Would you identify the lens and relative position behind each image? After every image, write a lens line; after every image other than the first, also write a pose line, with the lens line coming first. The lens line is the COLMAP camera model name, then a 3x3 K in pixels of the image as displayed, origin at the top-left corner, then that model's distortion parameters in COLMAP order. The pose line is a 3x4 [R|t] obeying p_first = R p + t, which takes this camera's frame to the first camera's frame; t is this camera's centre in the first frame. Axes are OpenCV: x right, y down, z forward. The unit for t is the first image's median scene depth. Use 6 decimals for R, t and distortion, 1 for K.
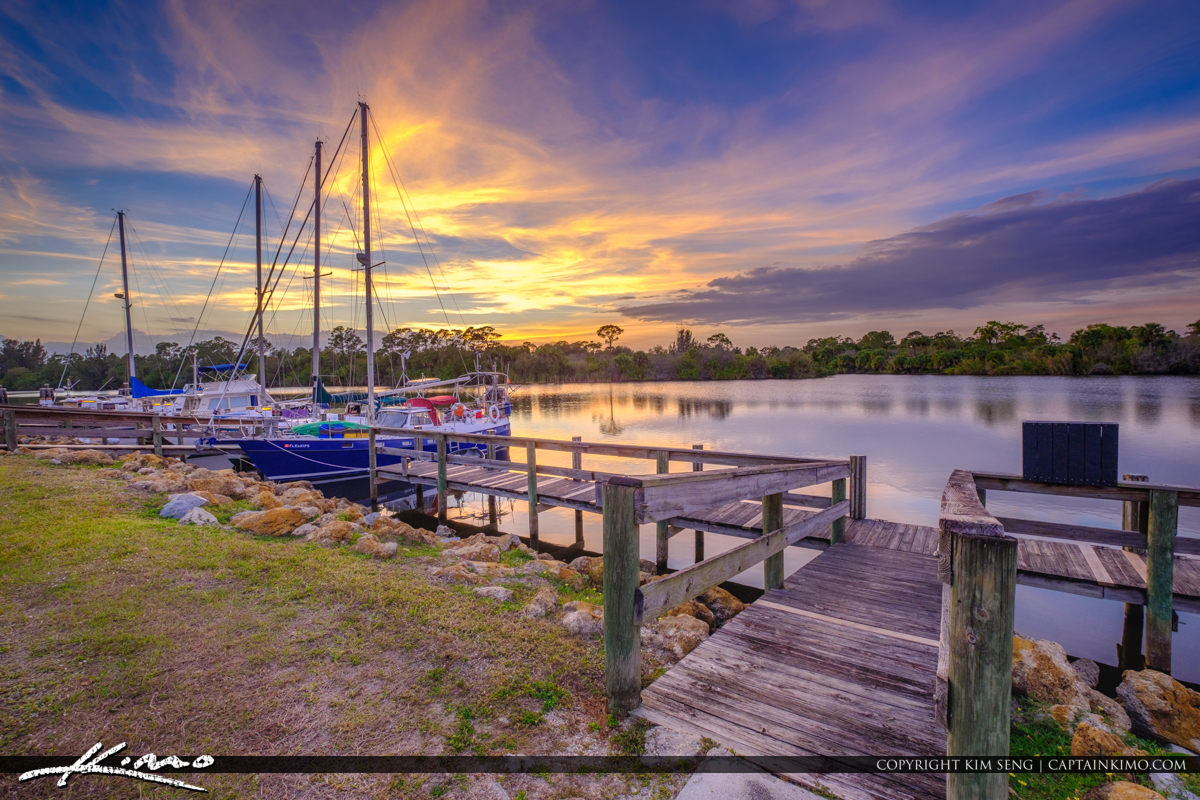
lens RADIAL K [[534.1, 0, 589.2], [0, 534.1, 399.4], [0, 0, 1]] dist [-0.003388, -0.000217]
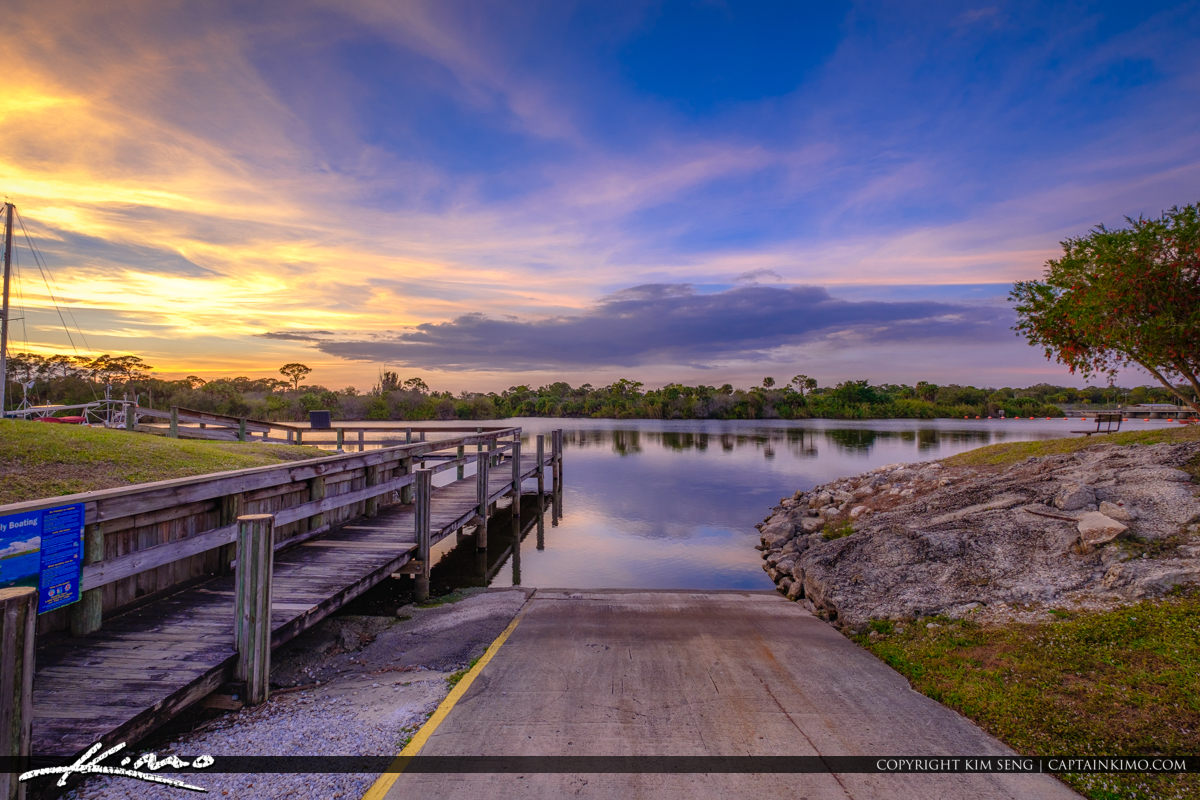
lens RADIAL K [[532.1, 0, 618.7], [0, 532.1, 375.9], [0, 0, 1]] dist [-0.002883, -0.000166]
pose [[0.853777, 0.052664, 0.517969, 0.034094], [0.013501, 0.992297, -0.123145, 0.009892], [-0.520464, 0.112132, 0.846489, -0.116848]]
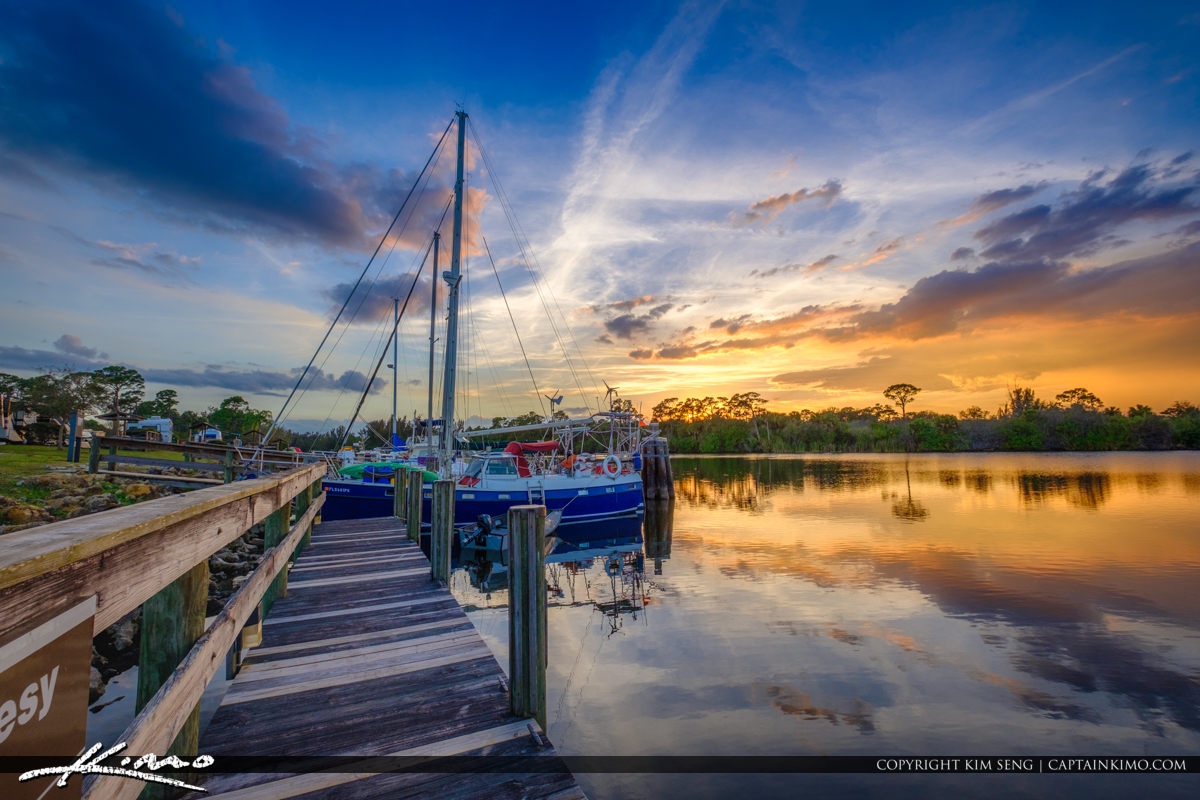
lens RADIAL K [[523.4, 0, 600.0], [0, 523.4, 400.0], [0, 0, 1]] dist [-0.001594, -0.000266]
pose [[0.868644, -0.037335, -0.494028, 0.028292], [-0.031331, 0.991021, -0.129984, 0.005295], [0.494445, 0.128388, 0.859675, 0.061661]]
